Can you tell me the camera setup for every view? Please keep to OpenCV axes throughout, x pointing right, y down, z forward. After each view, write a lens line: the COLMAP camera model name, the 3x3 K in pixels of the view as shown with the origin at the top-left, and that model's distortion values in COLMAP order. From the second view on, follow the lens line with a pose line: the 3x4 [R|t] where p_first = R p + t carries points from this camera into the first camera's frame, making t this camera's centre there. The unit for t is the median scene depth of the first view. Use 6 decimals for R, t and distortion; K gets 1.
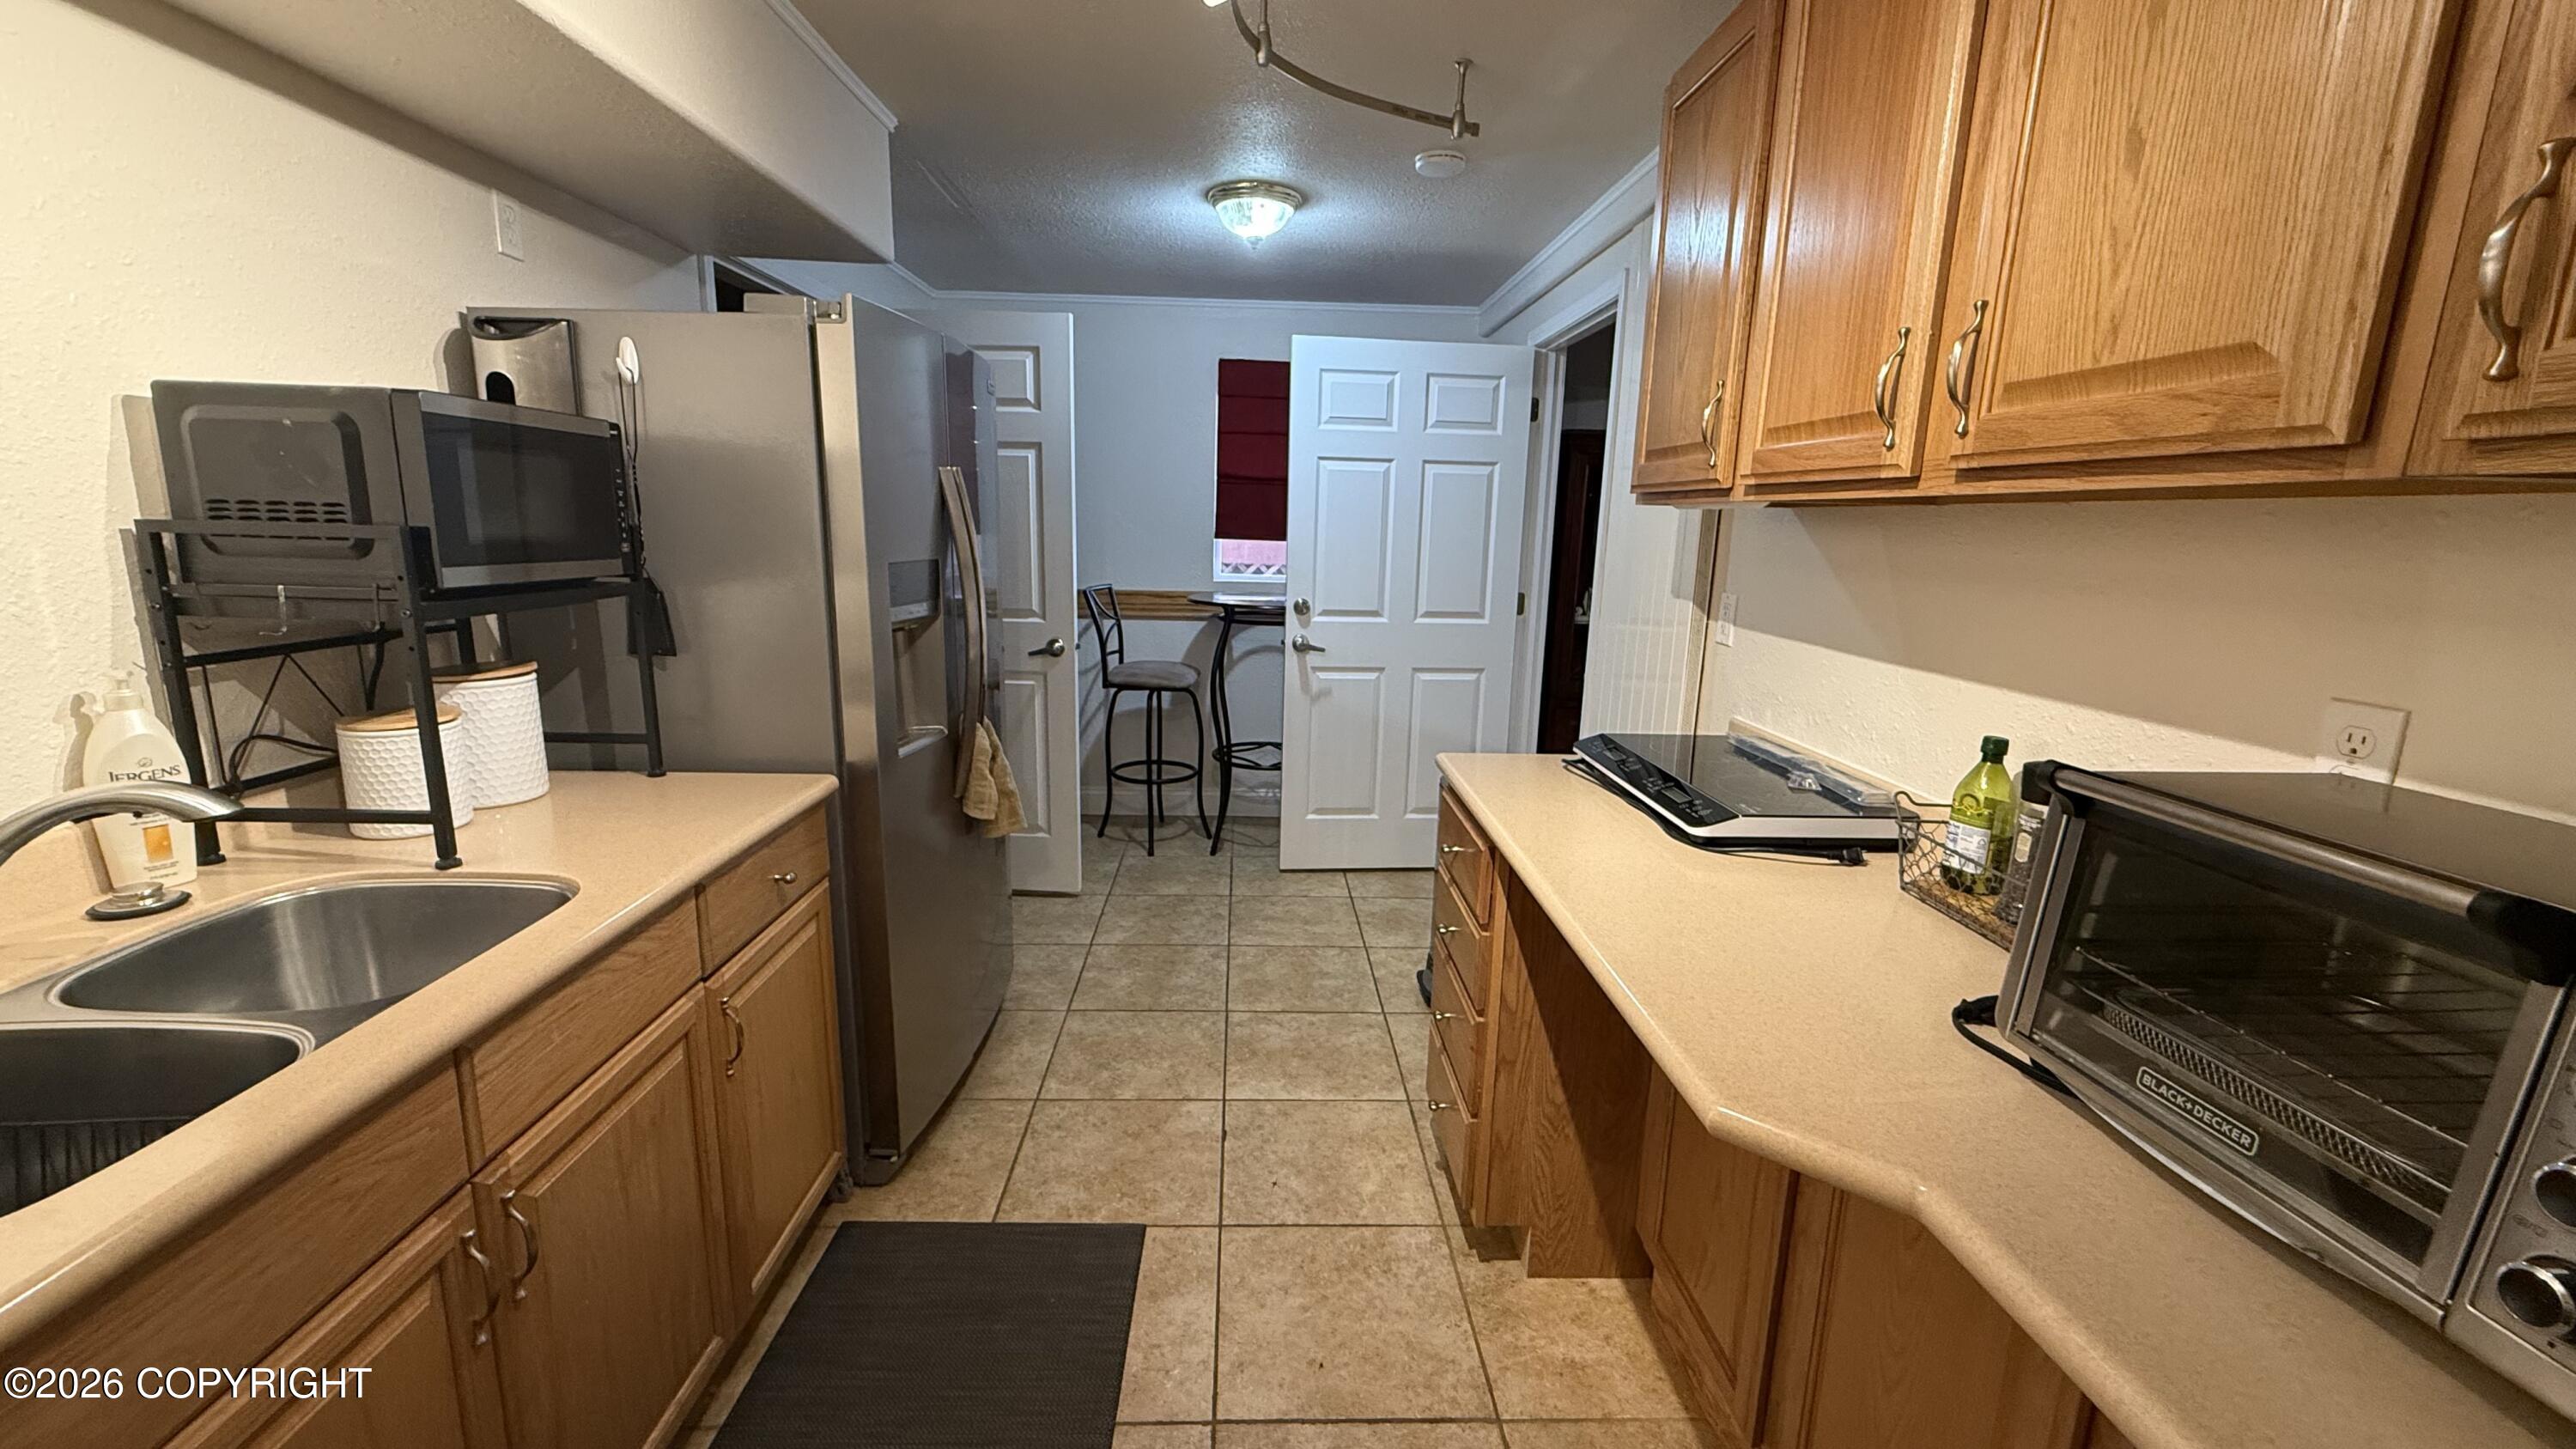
lens RADIAL K [[1026.3, 0, 1291.4], [0, 1026.3, 725.5], [0, 0, 1]] dist [0.002700, 0.000070]
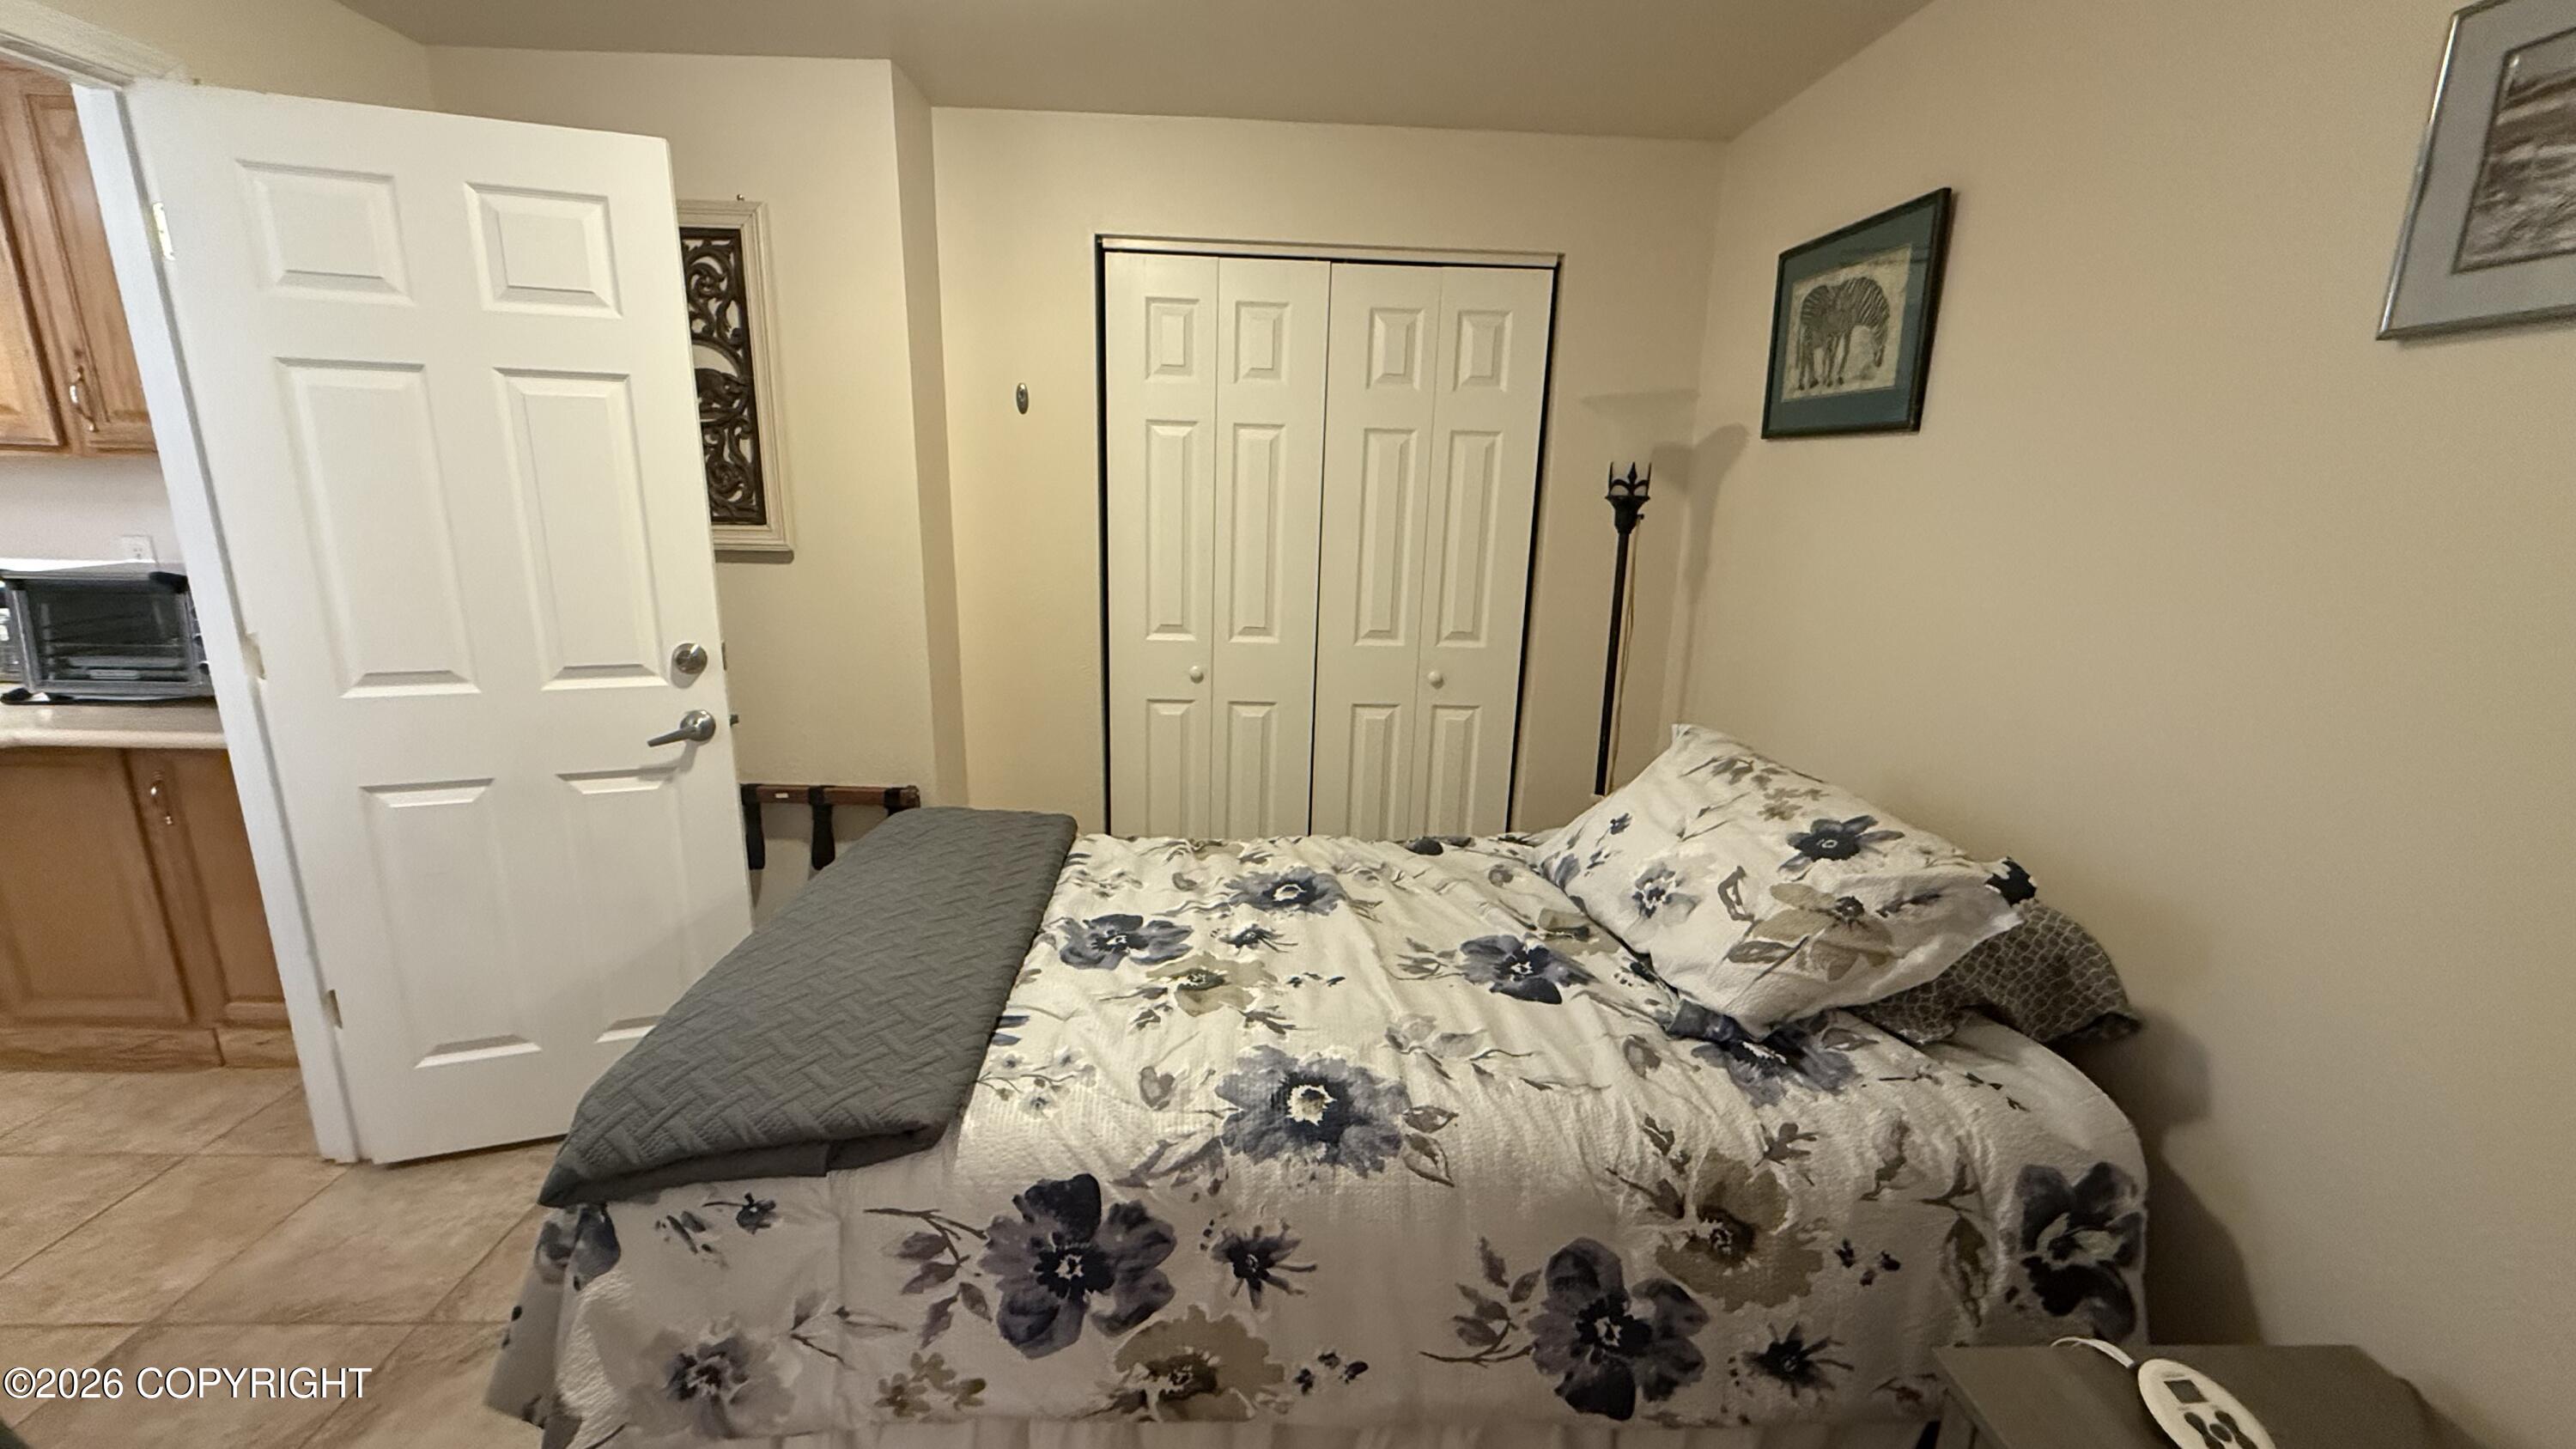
lens RADIAL K [[1026.3, 0, 1292.1], [0, 1026.3, 721.3], [0, 0, 1]] dist [0.002700, 0.000070]
pose [[0.005862, -0.270057, 0.962826, -1.942851], [0.178471, 0.947667, 0.264718, 0.318253], [-0.983928, 0.170285, 0.053752, -2.407470]]
